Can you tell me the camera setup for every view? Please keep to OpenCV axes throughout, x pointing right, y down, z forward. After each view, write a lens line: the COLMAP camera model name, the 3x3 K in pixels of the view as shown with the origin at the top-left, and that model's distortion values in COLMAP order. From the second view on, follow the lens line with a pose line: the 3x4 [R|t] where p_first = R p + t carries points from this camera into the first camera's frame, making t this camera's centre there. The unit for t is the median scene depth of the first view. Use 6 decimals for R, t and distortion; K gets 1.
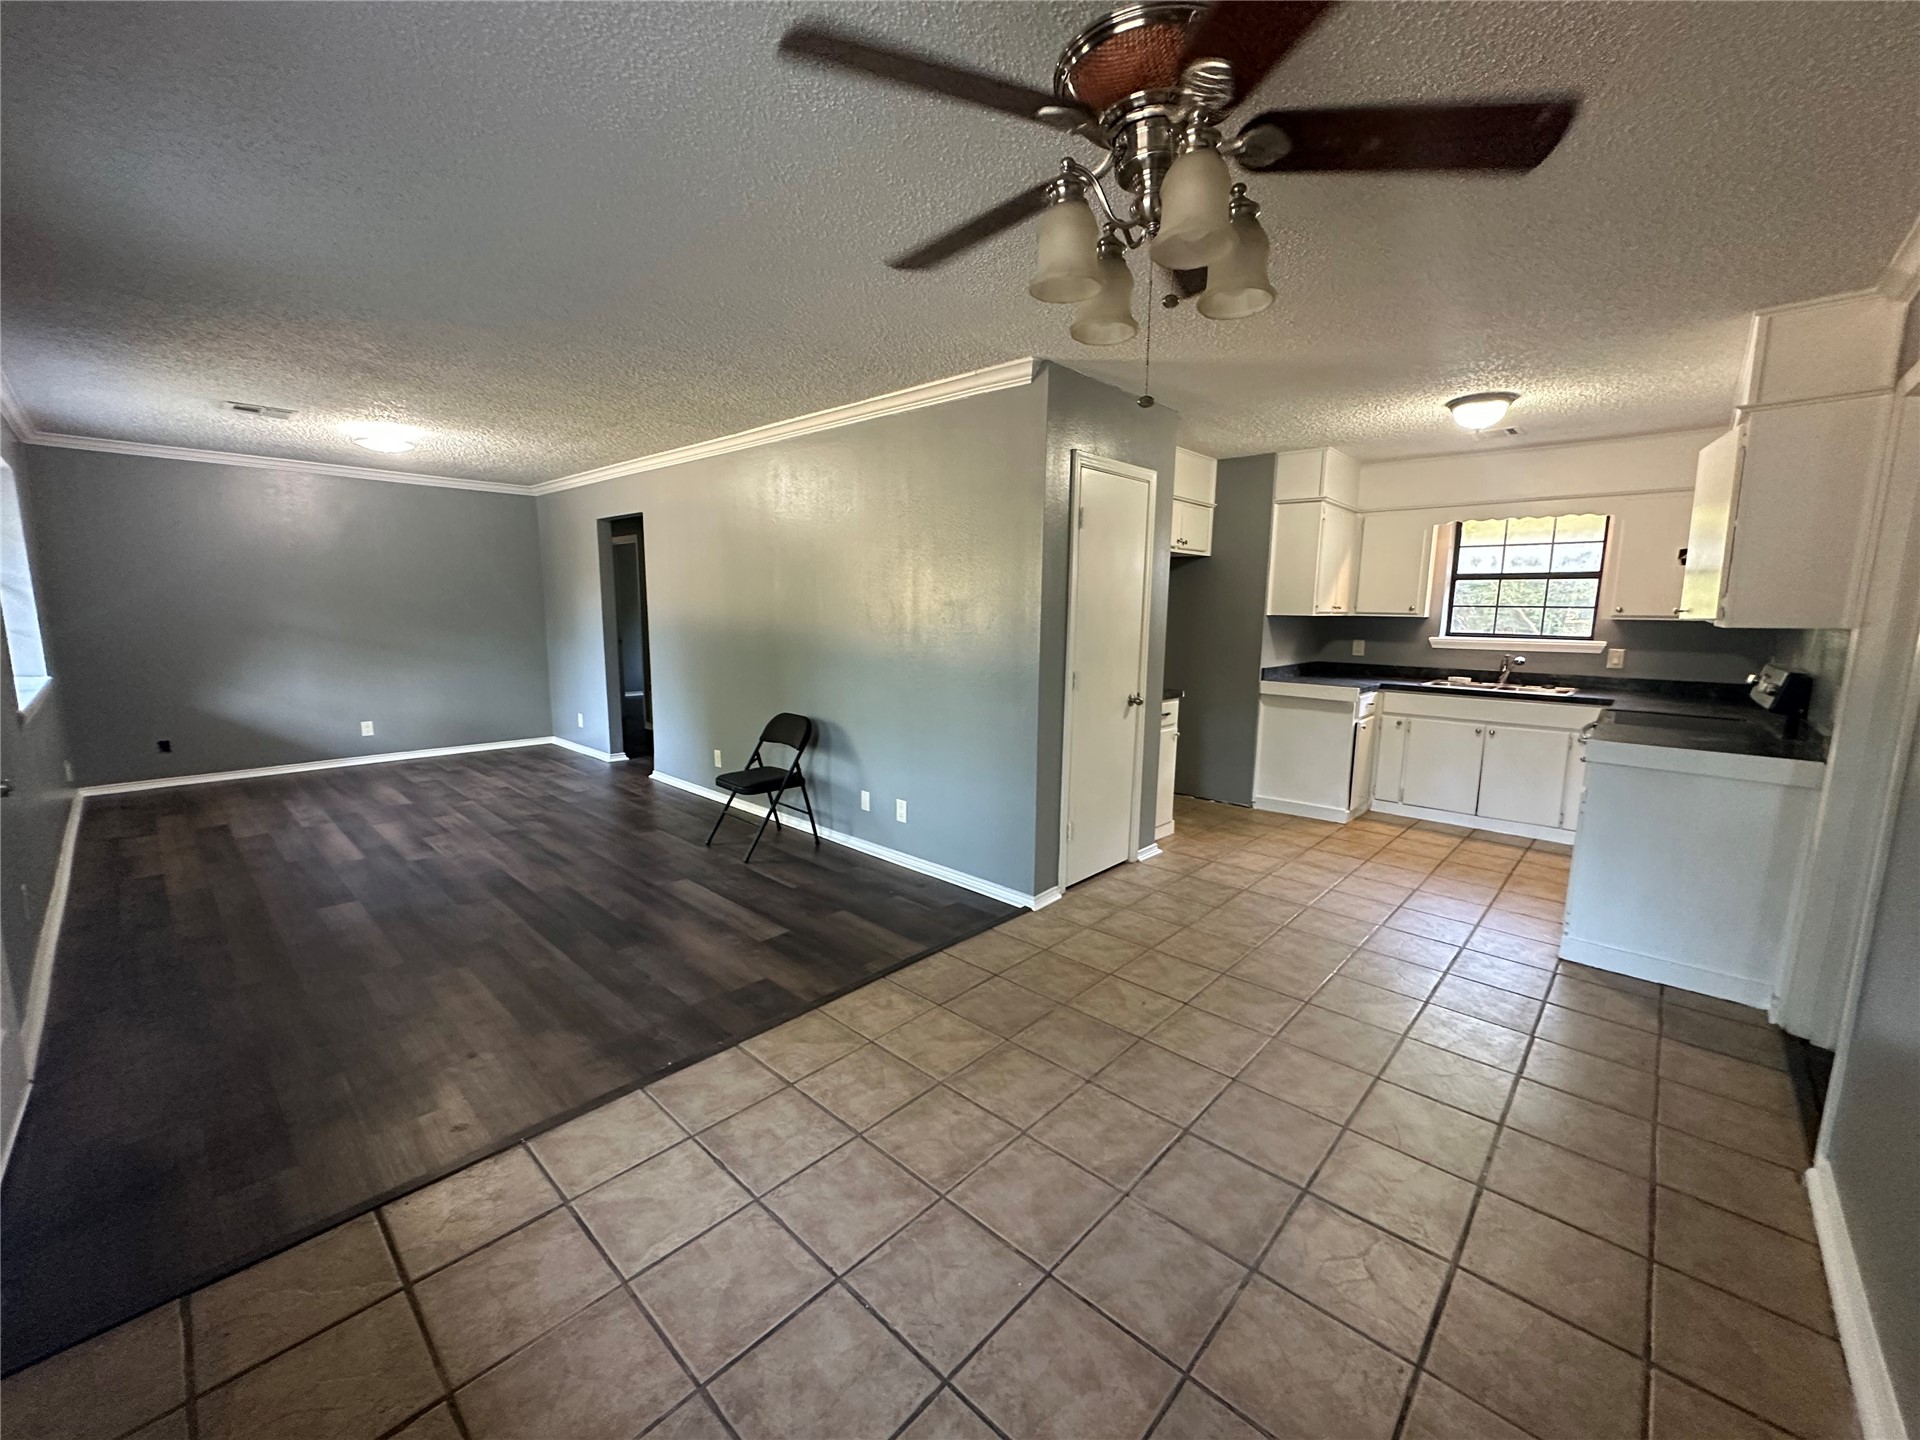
lens RADIAL K [[774.2, 0, 968.7], [0, 774.2, 721.5], [0, 0, 1]] dist [-0.003442, 0.000566]
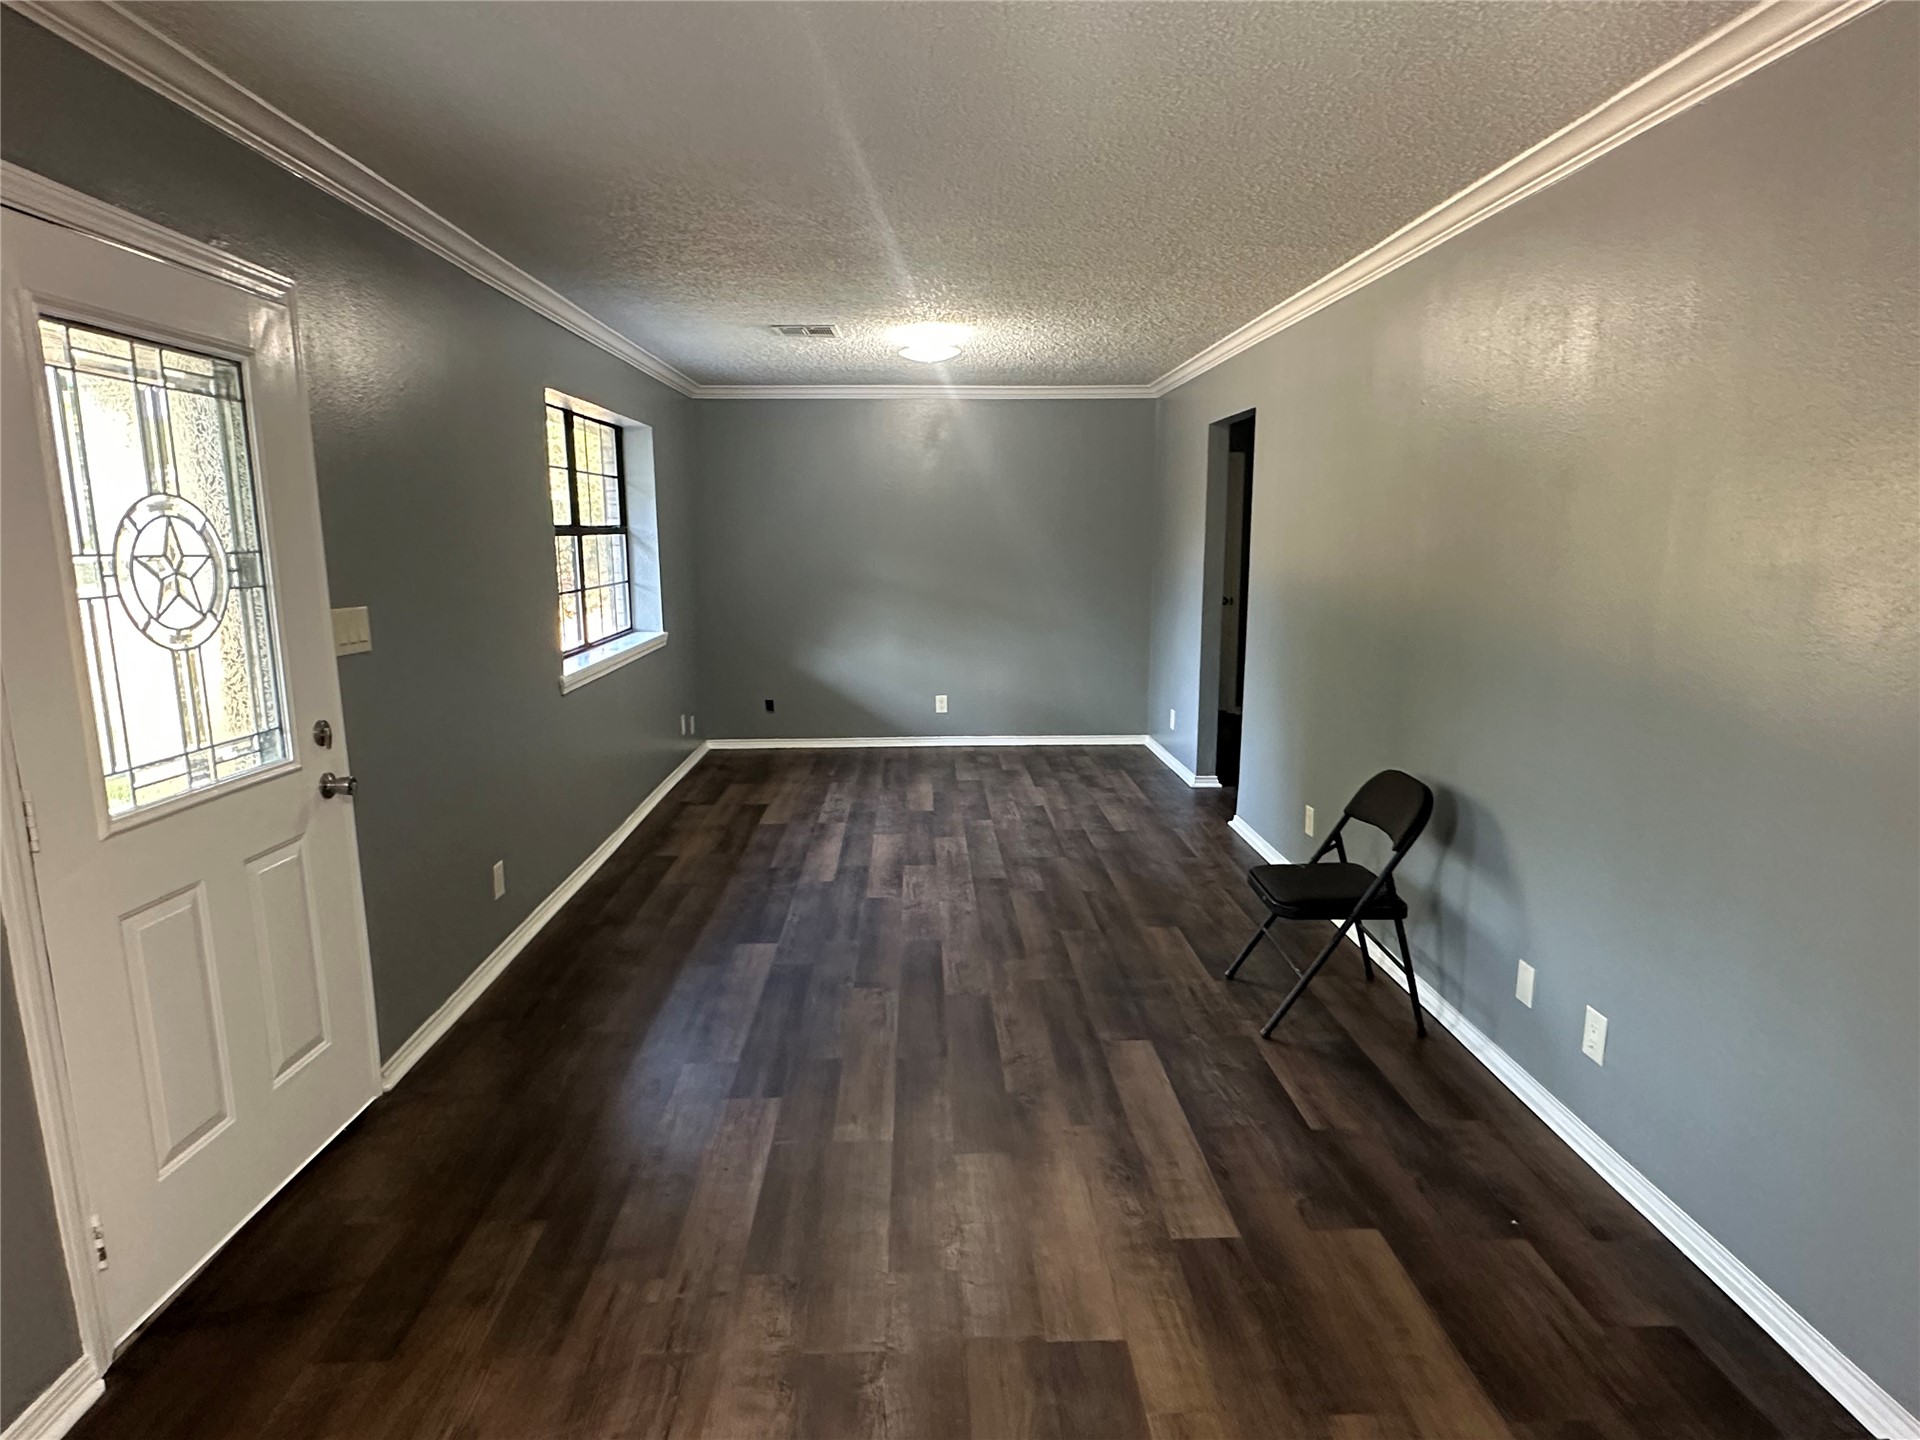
lens RADIAL K [[1081.8, 0, 942.7], [0, 1081.8, 726.3], [0, 0, 1]] dist [-0.004351, 0.003617]
pose [[0.696255, 0.112566, -0.708913, 0.072434], [-0.094162, 0.993416, 0.065260, -0.065983], [0.711591, 0.021316, 0.702270, 0.293508]]
